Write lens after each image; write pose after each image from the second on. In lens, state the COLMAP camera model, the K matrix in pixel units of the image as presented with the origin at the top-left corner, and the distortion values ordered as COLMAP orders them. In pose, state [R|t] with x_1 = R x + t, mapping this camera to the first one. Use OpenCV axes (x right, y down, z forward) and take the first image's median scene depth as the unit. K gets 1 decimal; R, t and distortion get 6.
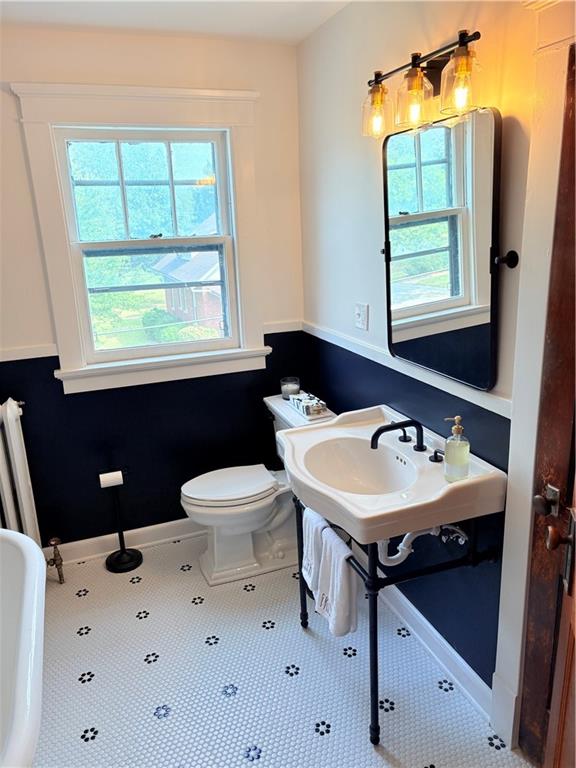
lens RADIAL K [[584.0, 0, 288.1], [0, 584.0, 384.5], [0, 0, 1]] dist [0.051051, -0.055207]
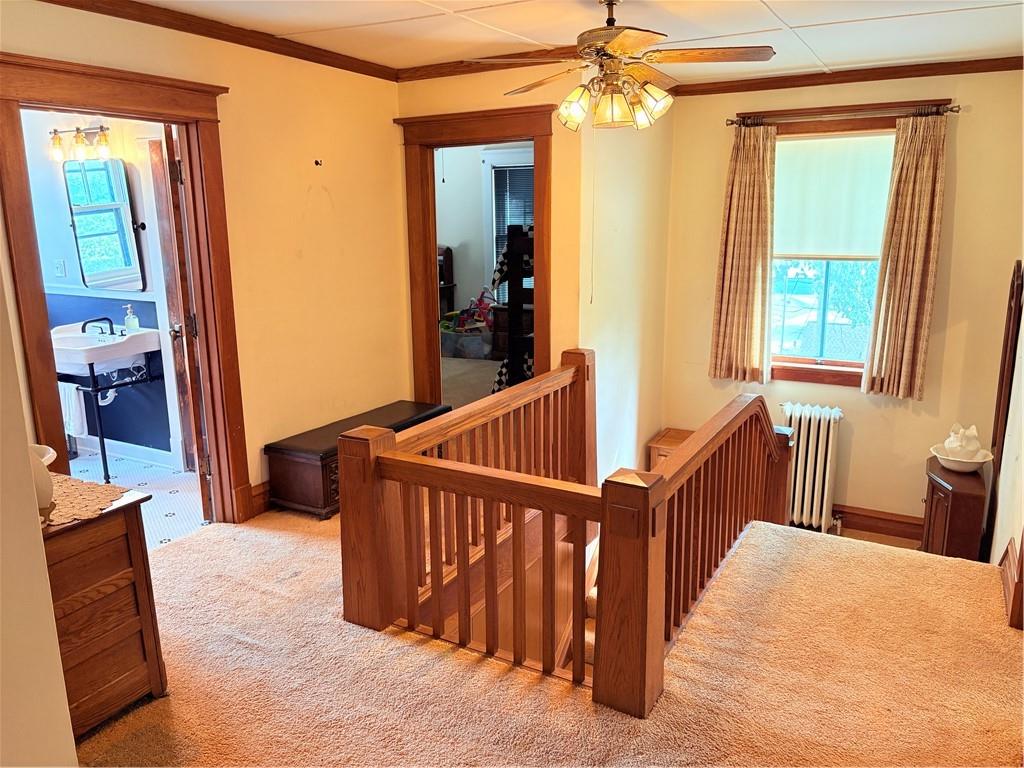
lens RADIAL K [[778.6, 0, 513.2], [0, 778.6, 384.6], [0, 0, 1]] dist [0.051051, -0.055207]
pose [[0.764196, -0.112473, 0.635102, -0.440705], [0.160849, 0.986800, -0.018788, 0.582585], [-0.624605, 0.116513, 0.772200, -1.847405]]
